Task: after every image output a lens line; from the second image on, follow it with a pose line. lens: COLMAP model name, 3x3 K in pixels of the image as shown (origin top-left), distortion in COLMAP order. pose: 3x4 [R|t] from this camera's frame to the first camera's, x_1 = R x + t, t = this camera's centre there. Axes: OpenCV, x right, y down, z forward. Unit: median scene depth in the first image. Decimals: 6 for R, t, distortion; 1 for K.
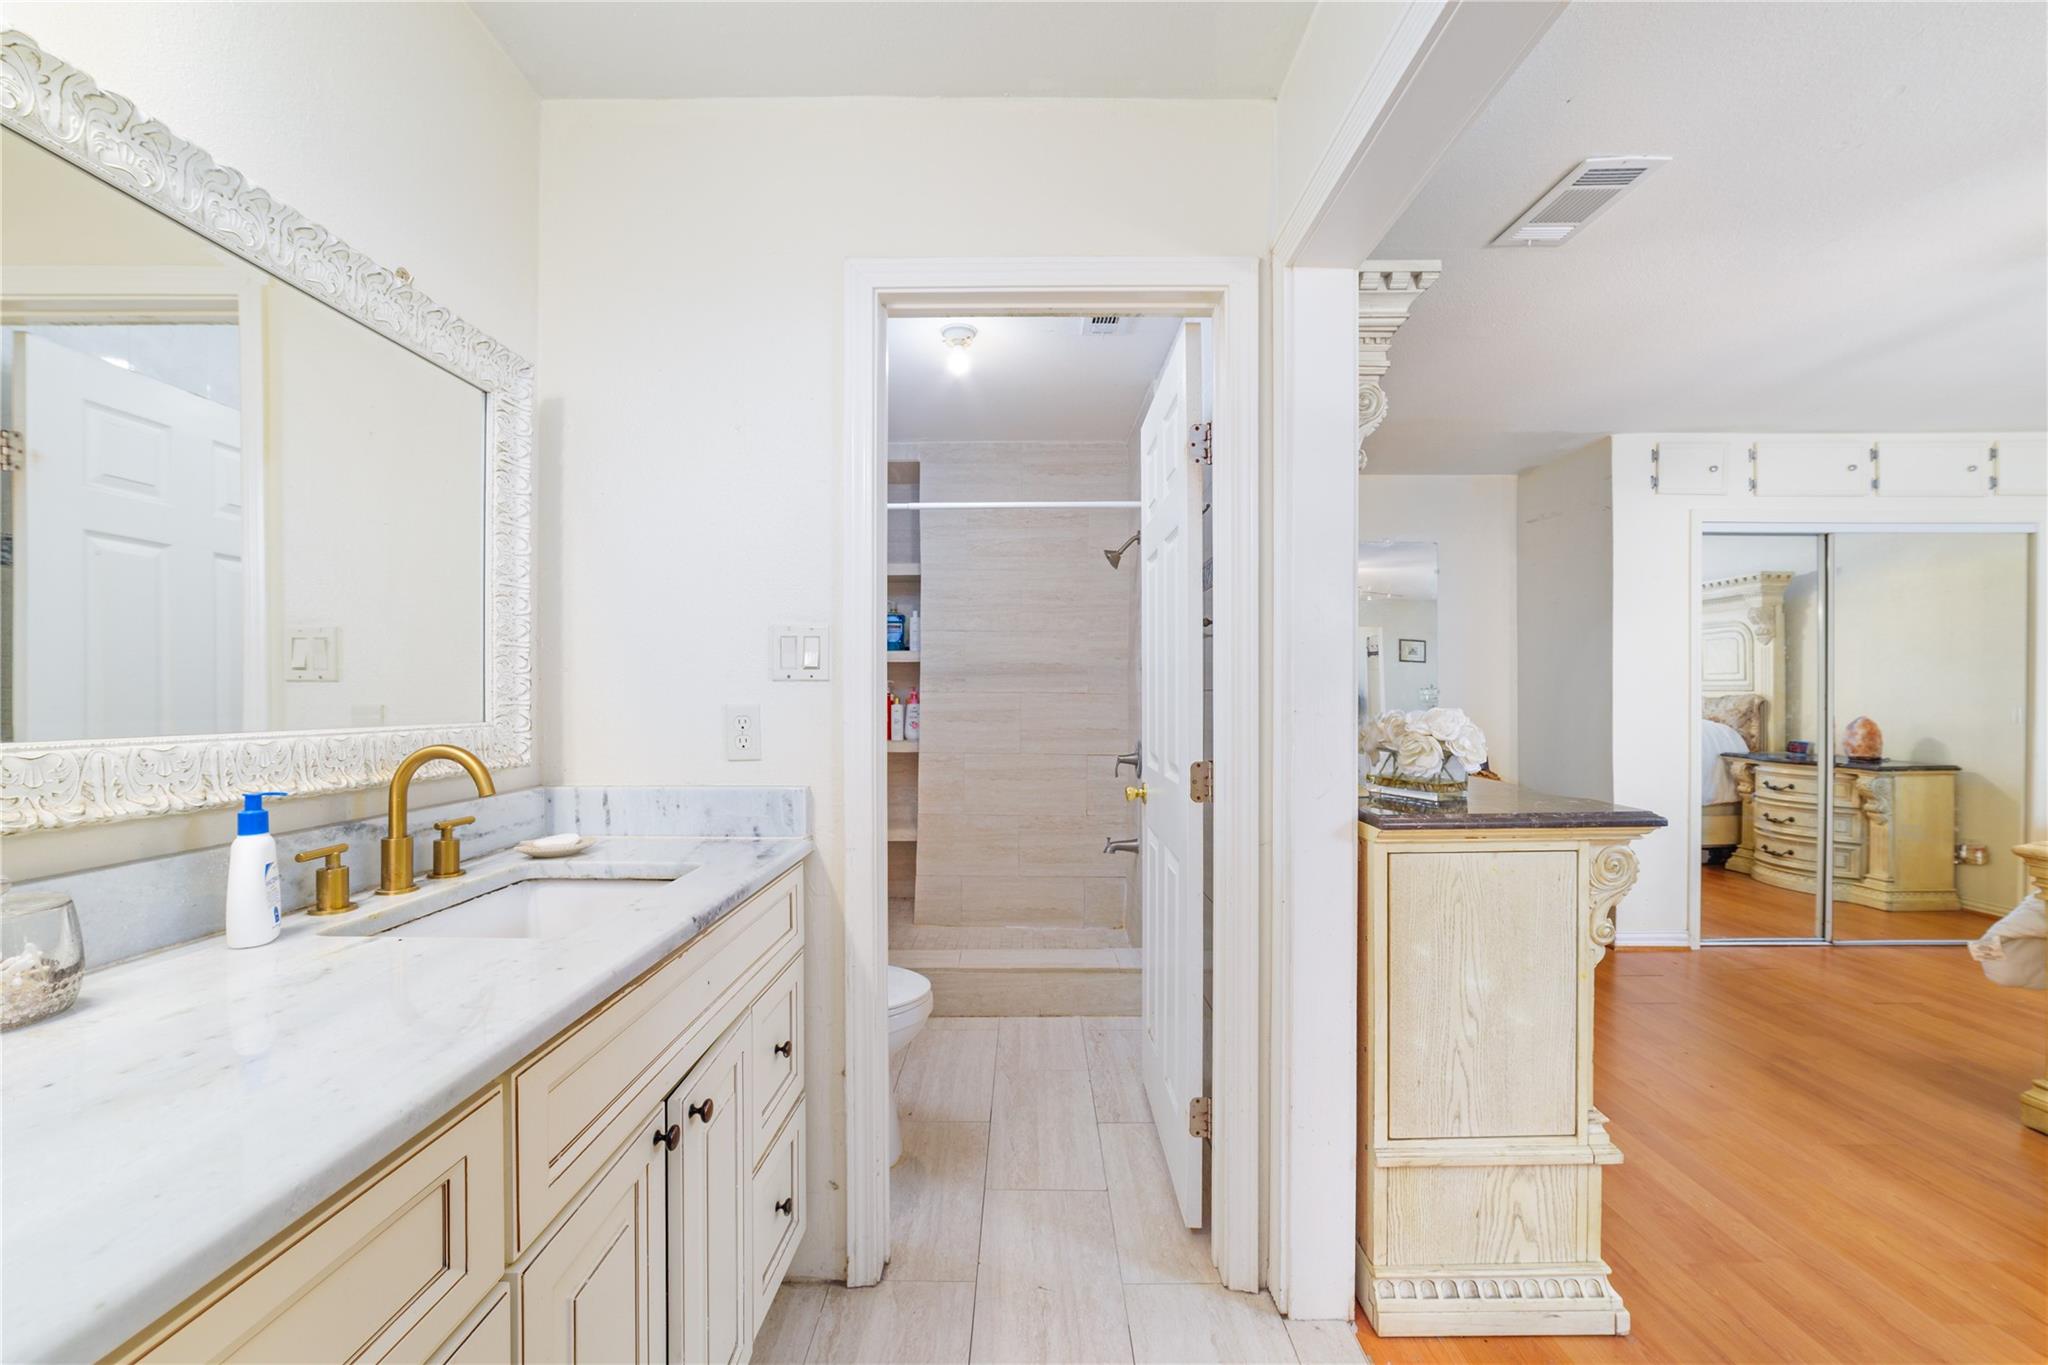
lens RADIAL K [[802.9, 0, 1031.5], [0, 802.9, 695.1], [0, 0, 1]] dist [-0.010761, 0.002803]
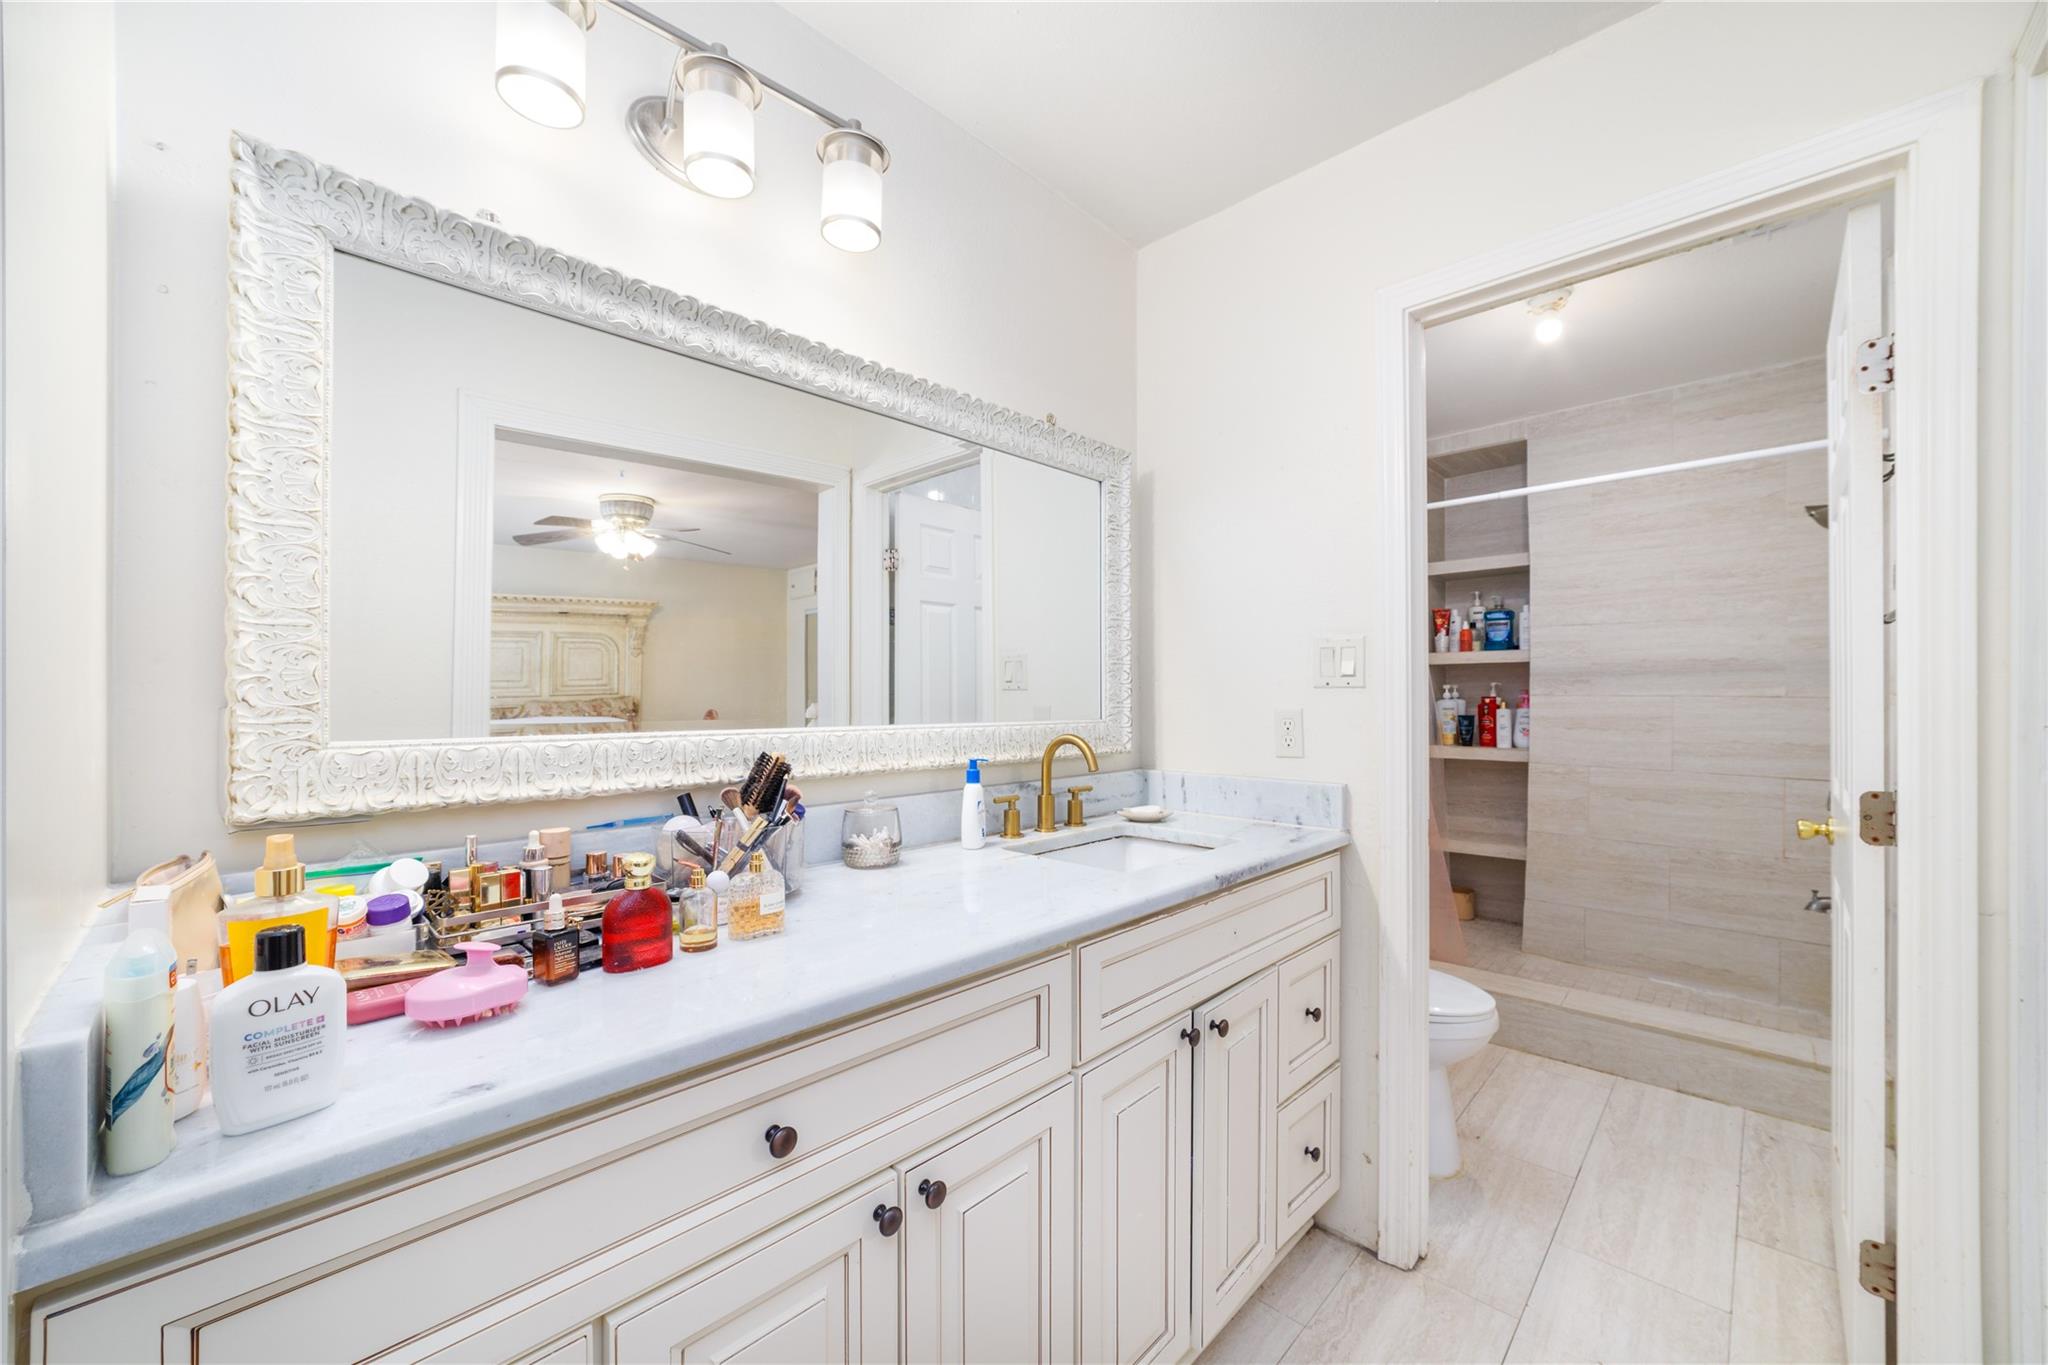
lens RADIAL K [[802.9, 0, 1022.5], [0, 802.9, 697.6], [0, 0, 1]] dist [-0.010761, 0.002803]
pose [[0.723525, 0.000460, -0.690298, 0.156686], [0.000145, 1.000000, 0.000819, -0.004449], [0.690298, -0.000693, 0.723525, -0.090687]]
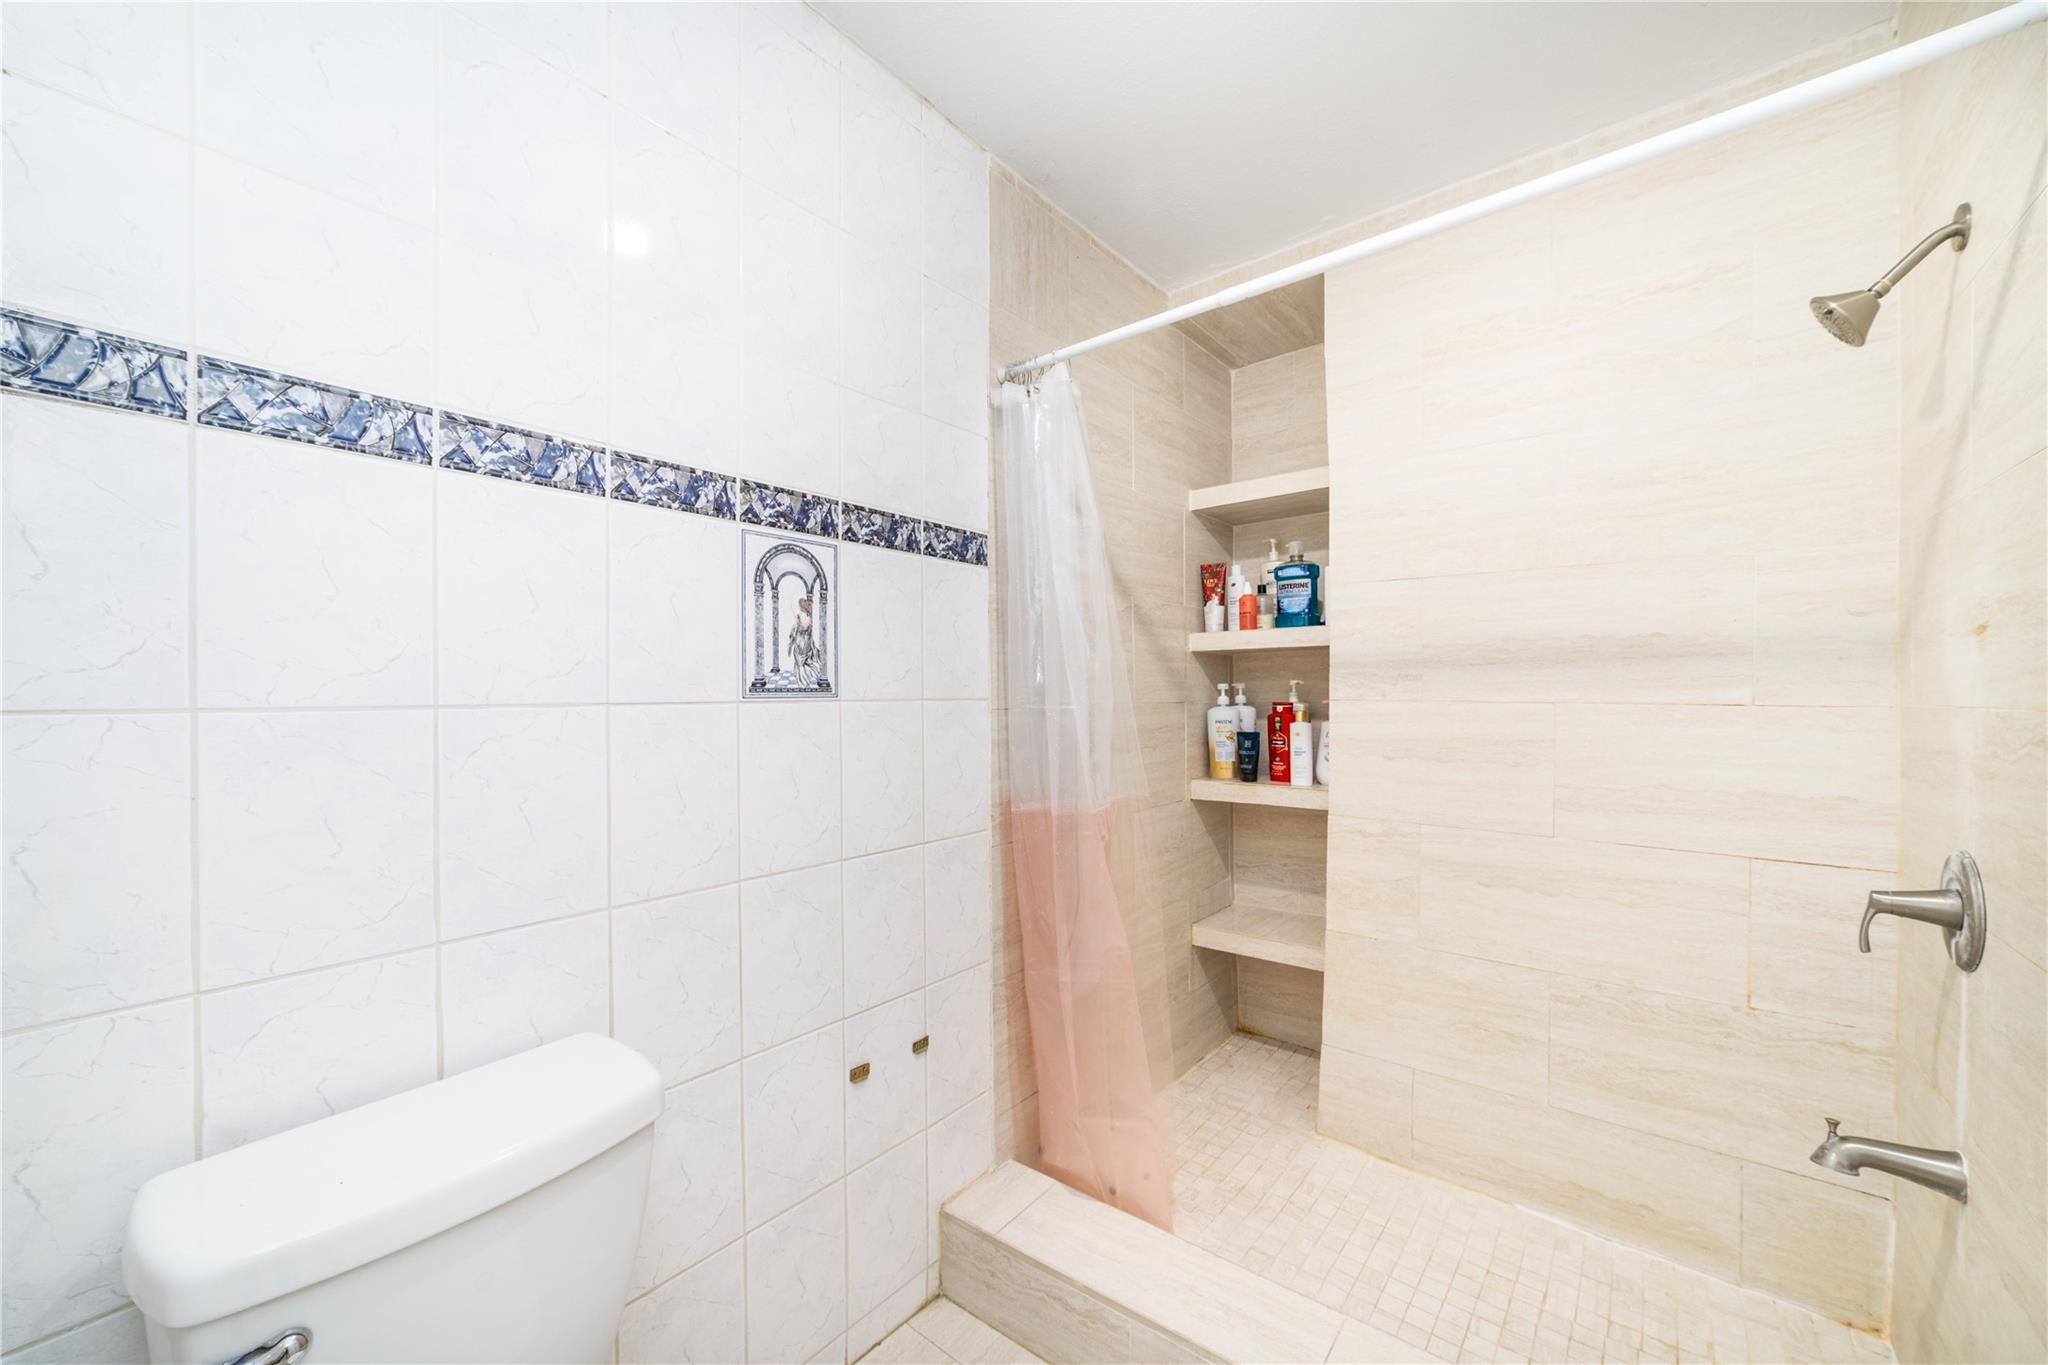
lens RADIAL K [[802.9, 0, 1024.4], [0, 802.9, 699.0], [0, 0, 1]] dist [-0.010761, 0.002803]
pose [[0.778699, -0.000139, -0.627398, 0.083818], [0.000972, 0.999999, 0.000984, -0.012766], [0.627397, -0.001376, 0.778698, 1.070482]]
